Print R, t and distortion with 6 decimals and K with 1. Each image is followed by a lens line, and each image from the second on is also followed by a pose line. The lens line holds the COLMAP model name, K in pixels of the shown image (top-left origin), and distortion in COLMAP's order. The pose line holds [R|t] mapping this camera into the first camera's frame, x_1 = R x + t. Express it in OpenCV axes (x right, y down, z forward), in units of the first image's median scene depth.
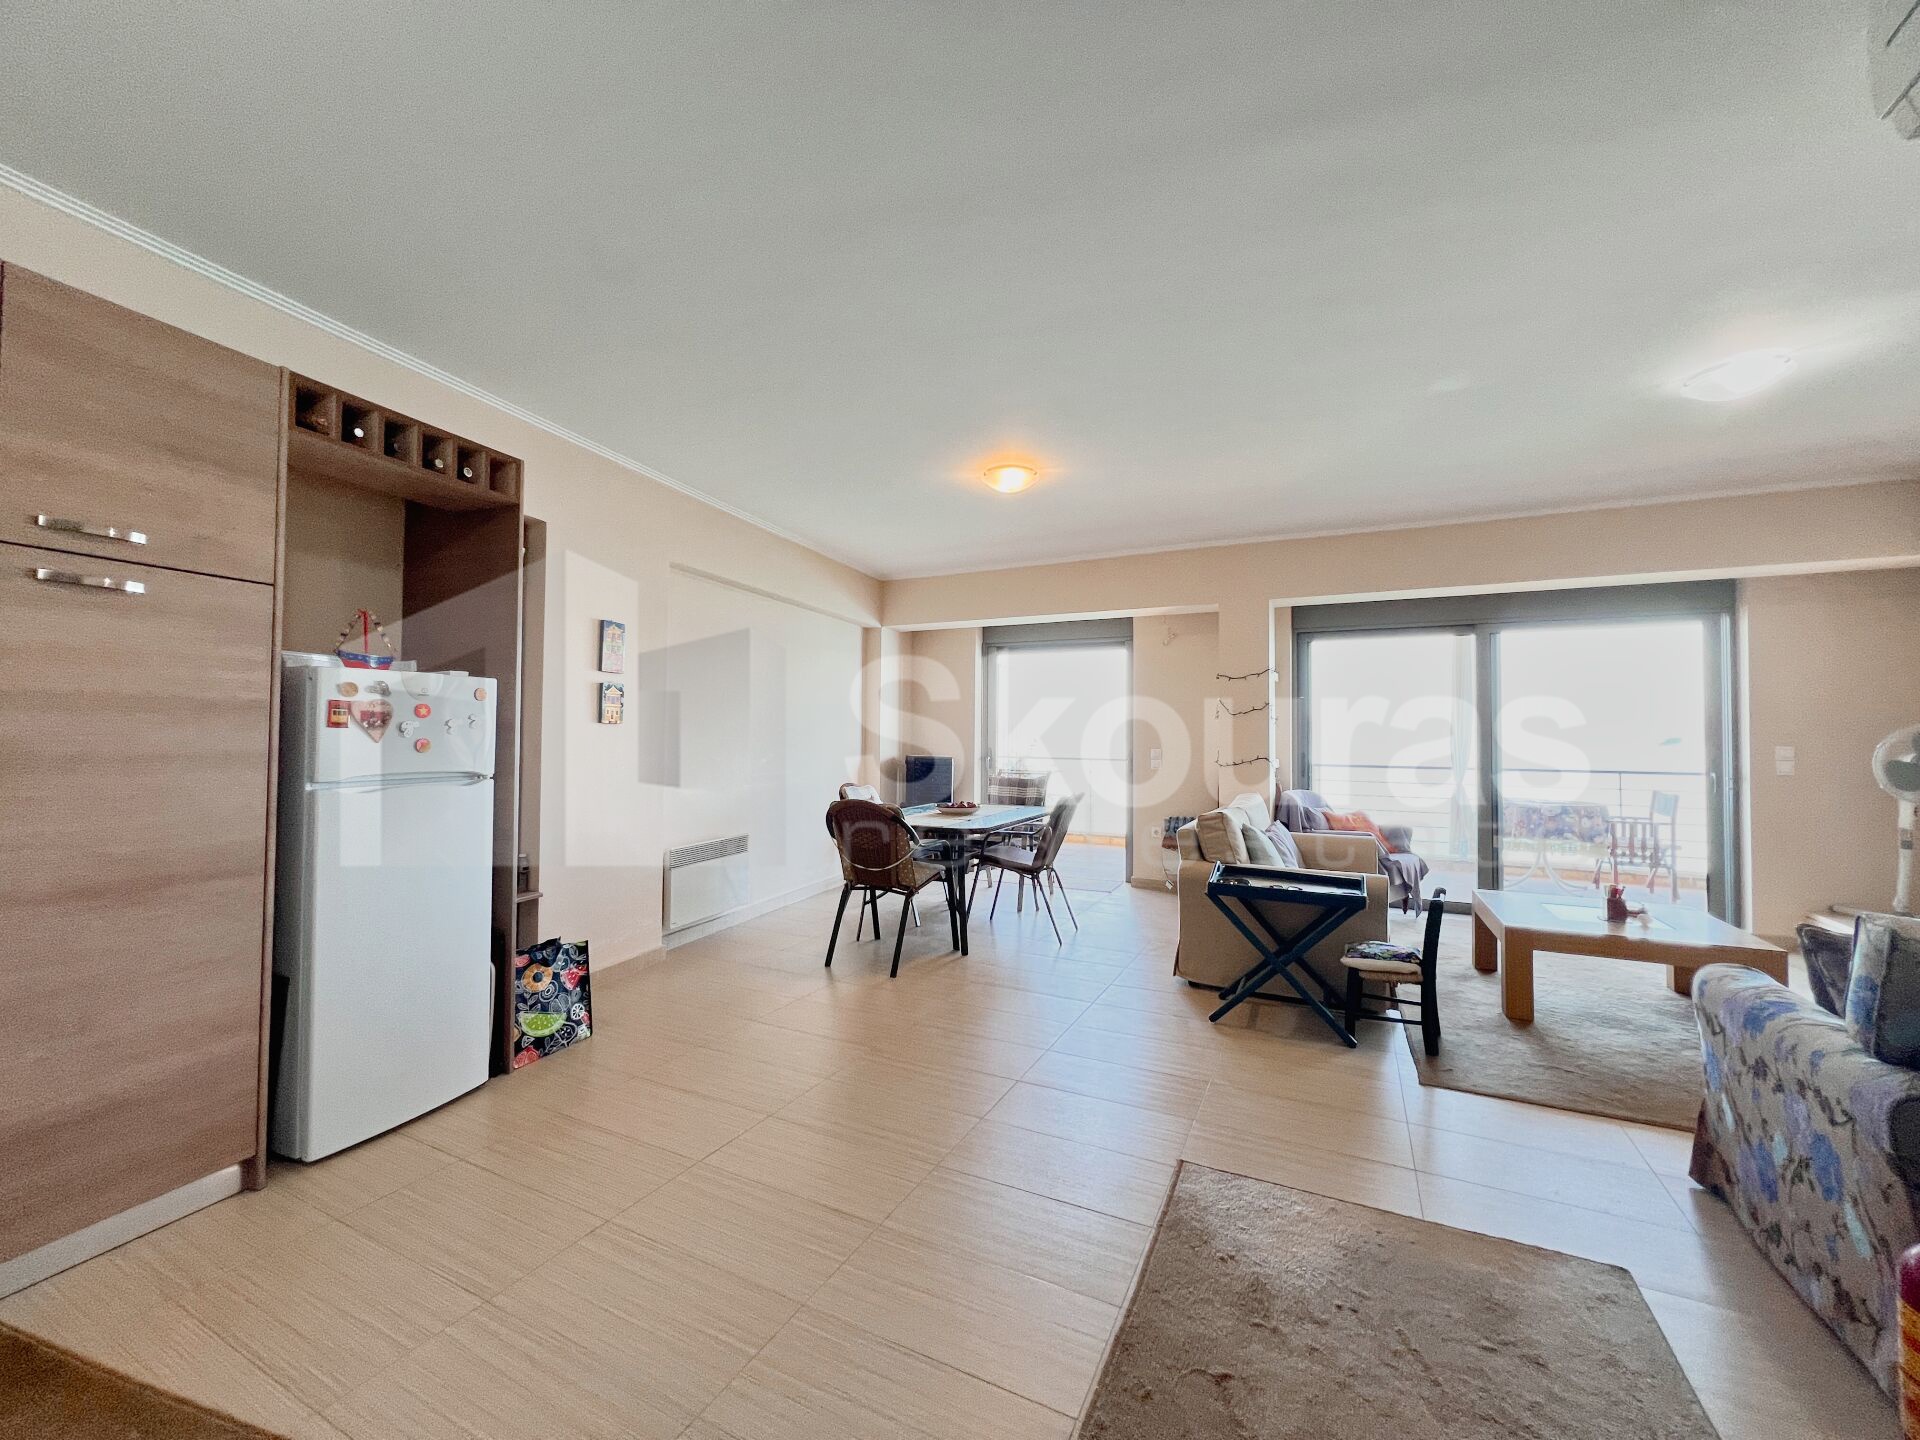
lens RADIAL K [[765.6, 0, 955.8], [0, 765.6, 715.8], [0, 0, 1]] dist [-0.002789, 0.000187]
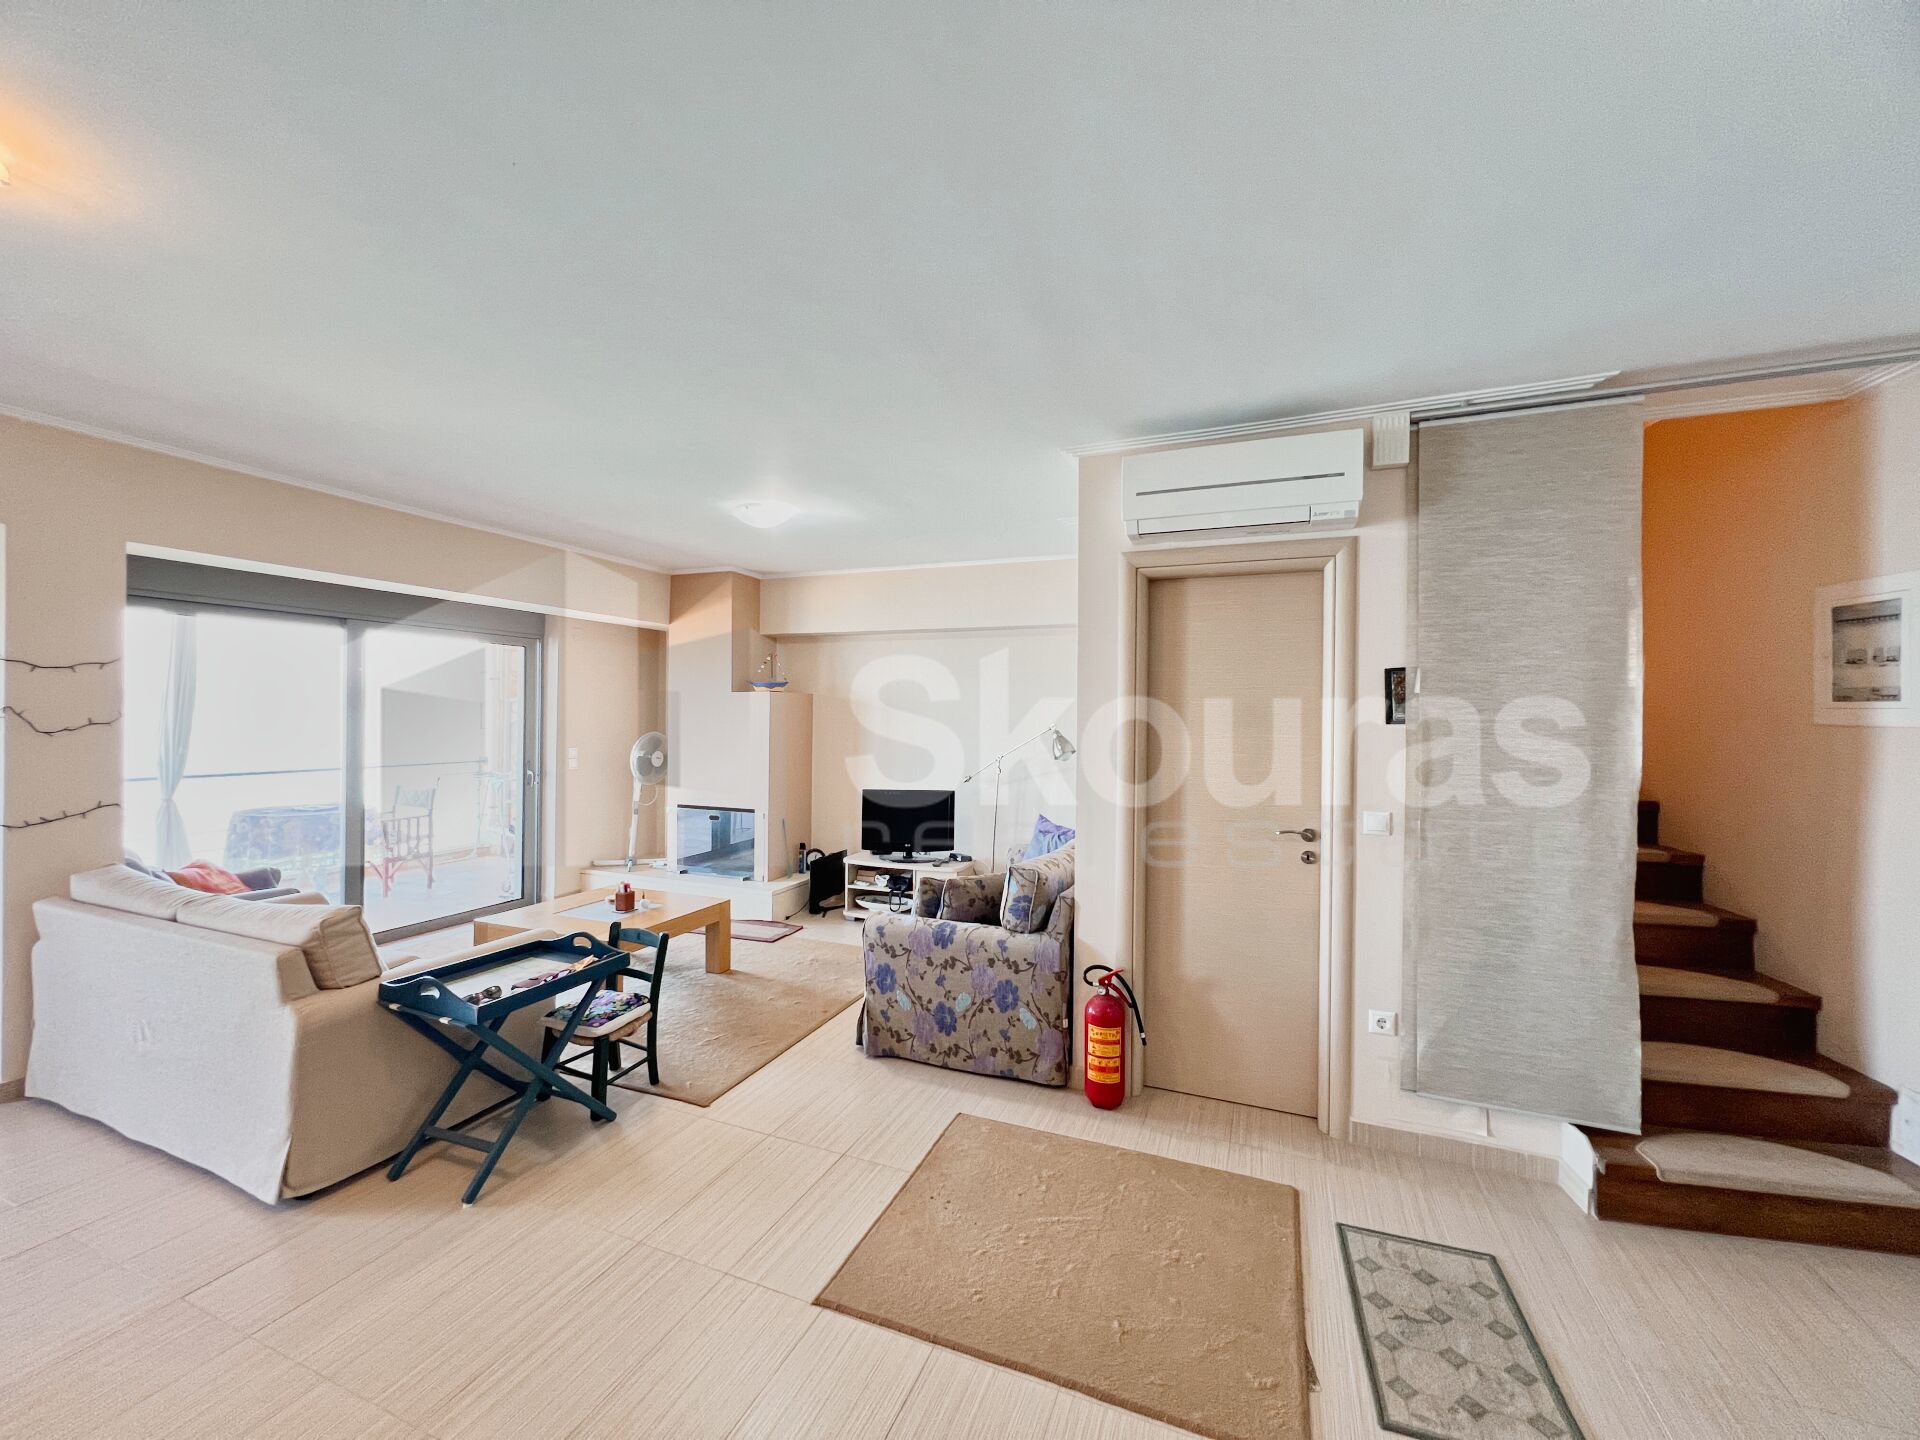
lens RADIAL K [[765.6, 0, 955.8], [0, 765.6, 715.8], [0, 0, 1]] dist [-0.002789, 0.000187]
pose [[-0.078929, -0.010522, 0.996825, -0.311289], [-0.038811, 0.999219, 0.007475, -0.055669], [-0.996124, -0.038098, -0.079275, 0.495048]]
